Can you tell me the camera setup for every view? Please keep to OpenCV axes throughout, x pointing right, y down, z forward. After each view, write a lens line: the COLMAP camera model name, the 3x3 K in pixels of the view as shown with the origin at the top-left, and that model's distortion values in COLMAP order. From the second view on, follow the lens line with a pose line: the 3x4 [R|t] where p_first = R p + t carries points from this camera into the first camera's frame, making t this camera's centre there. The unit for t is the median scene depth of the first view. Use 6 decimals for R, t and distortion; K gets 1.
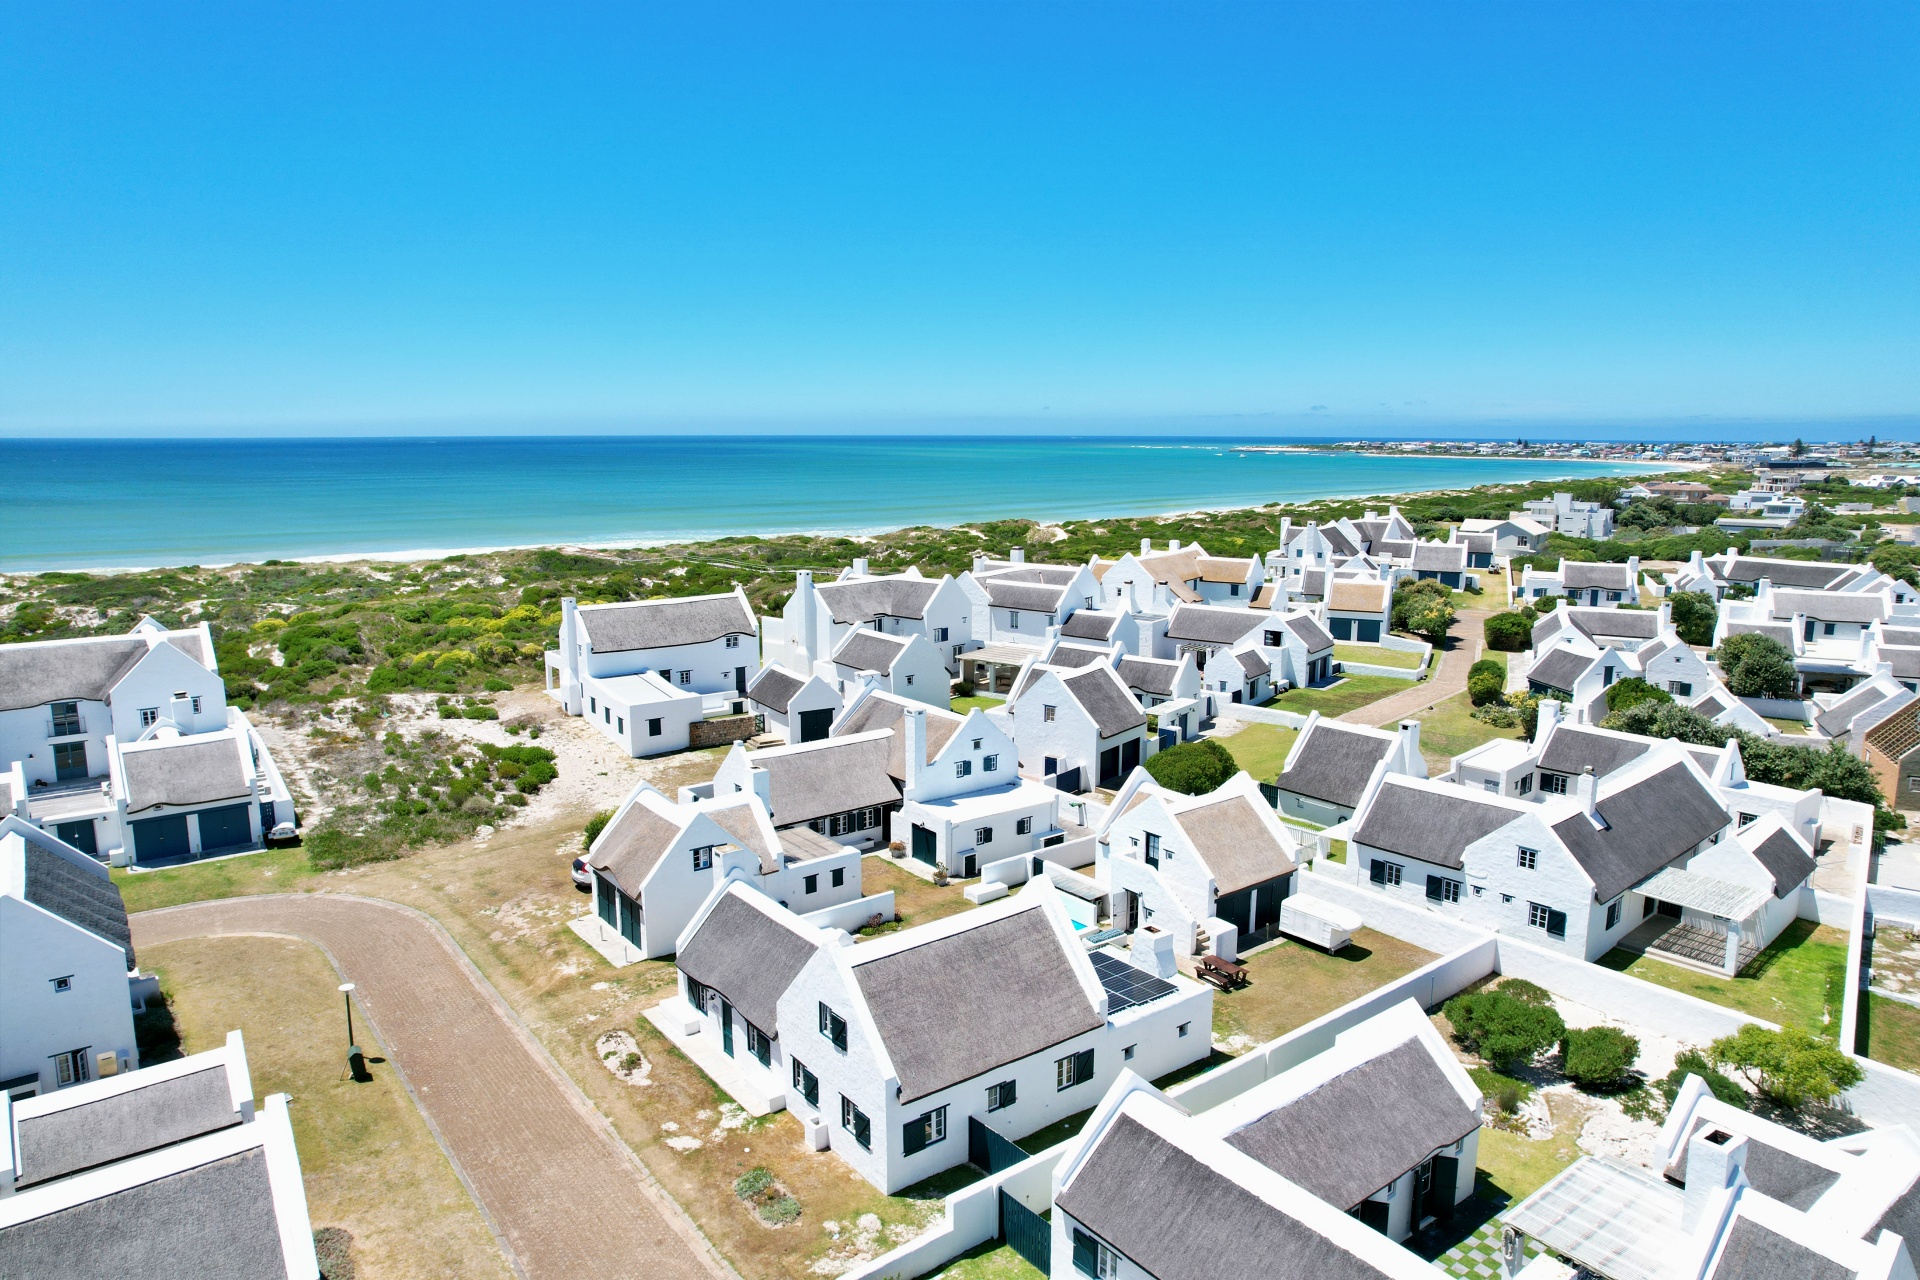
lens RADIAL K [[1228.2, 0, 961.3], [0, 1228.2, 647.9], [0, 0, 1]] dist [-0.071643, 0.062606]
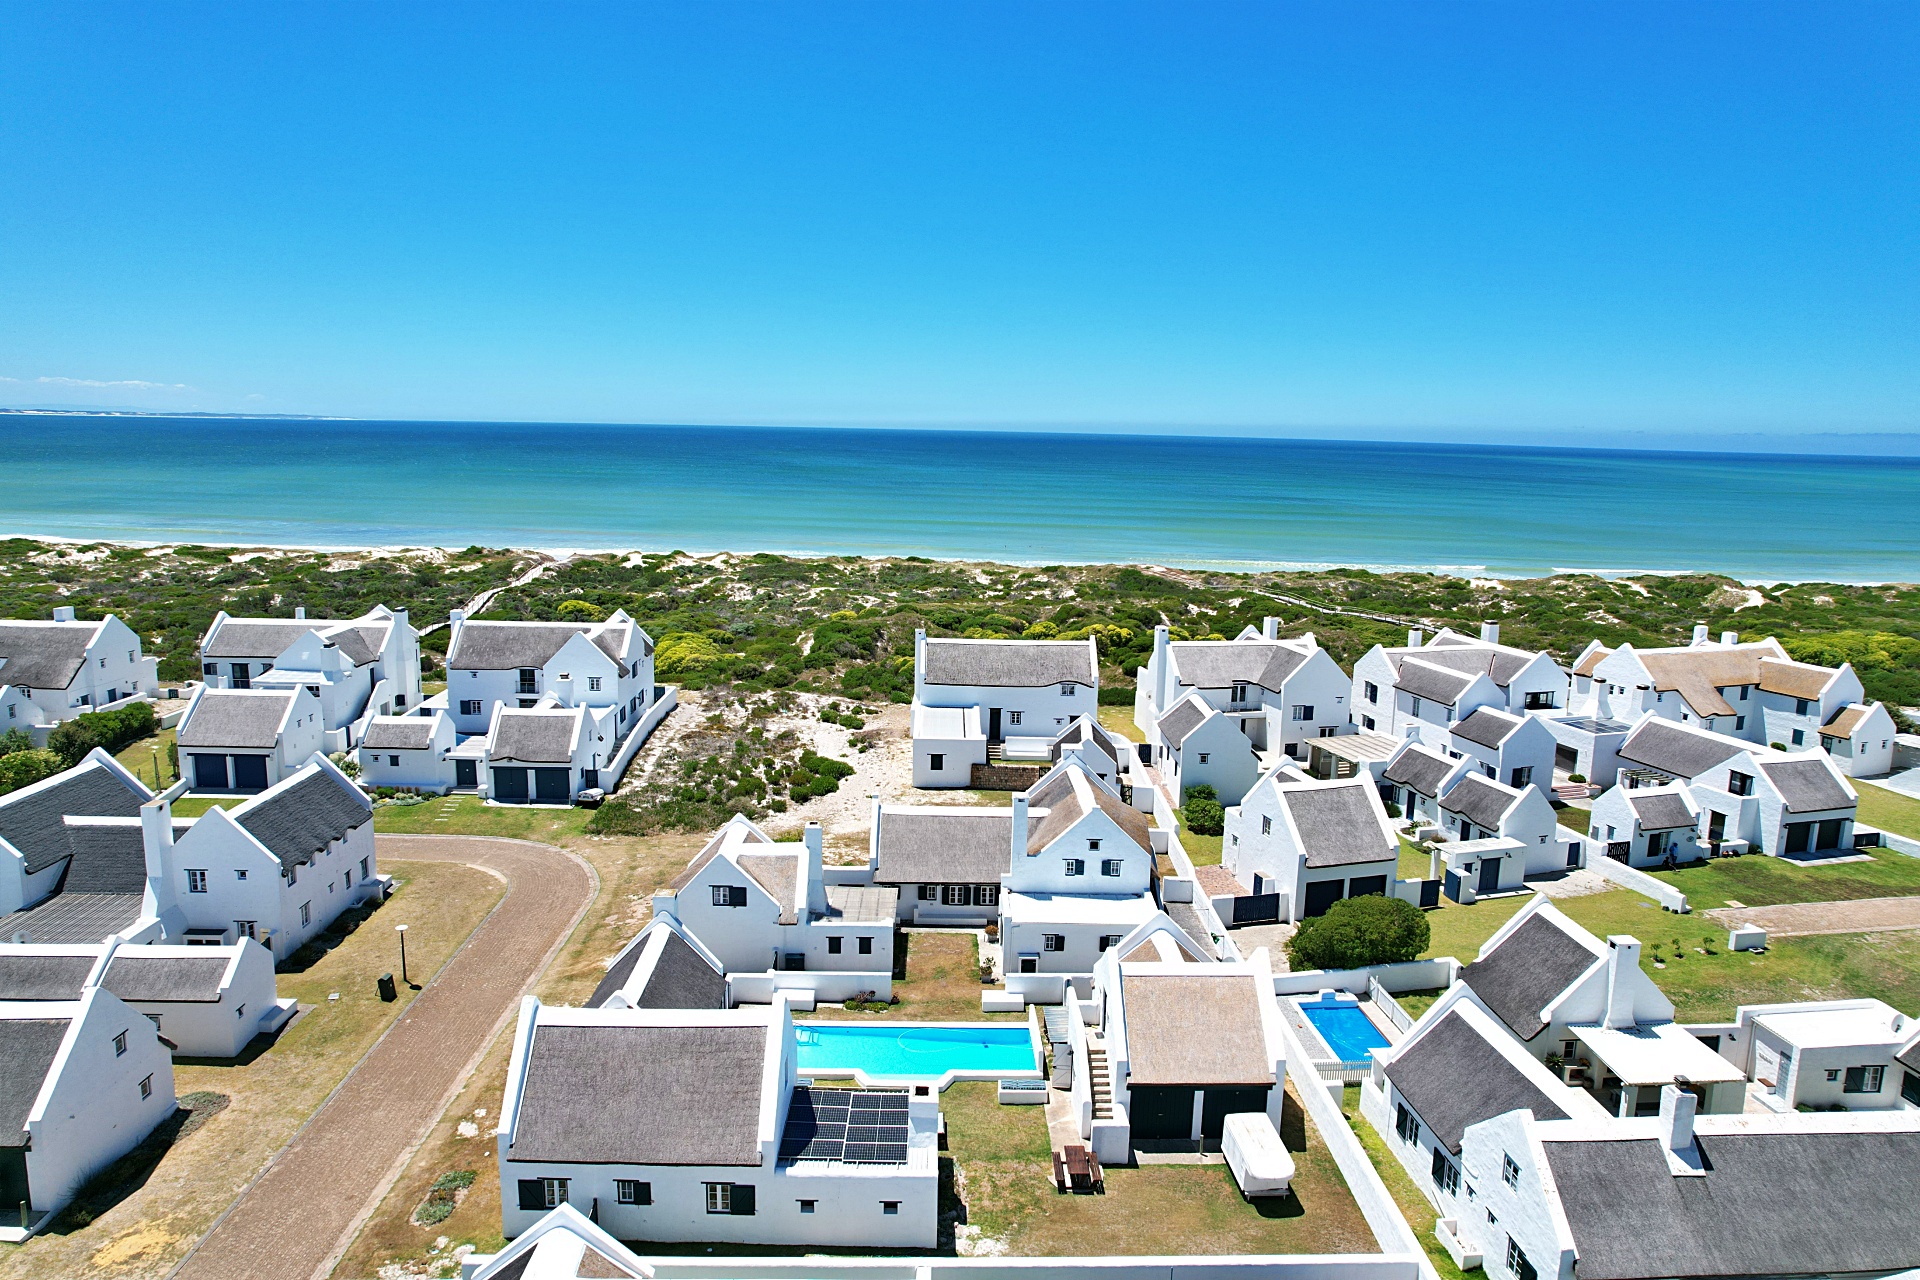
lens RADIAL K [[1228.2, 0, 960.7], [0, 1228.2, 644.1], [0, 0, 1]] dist [-0.071643, 0.062606]
pose [[0.805188, 0.119079, -0.580941, 0.473508], [-0.122980, 0.991865, 0.032857, -0.094580], [0.580127, 0.044988, 0.813282, 0.184722]]
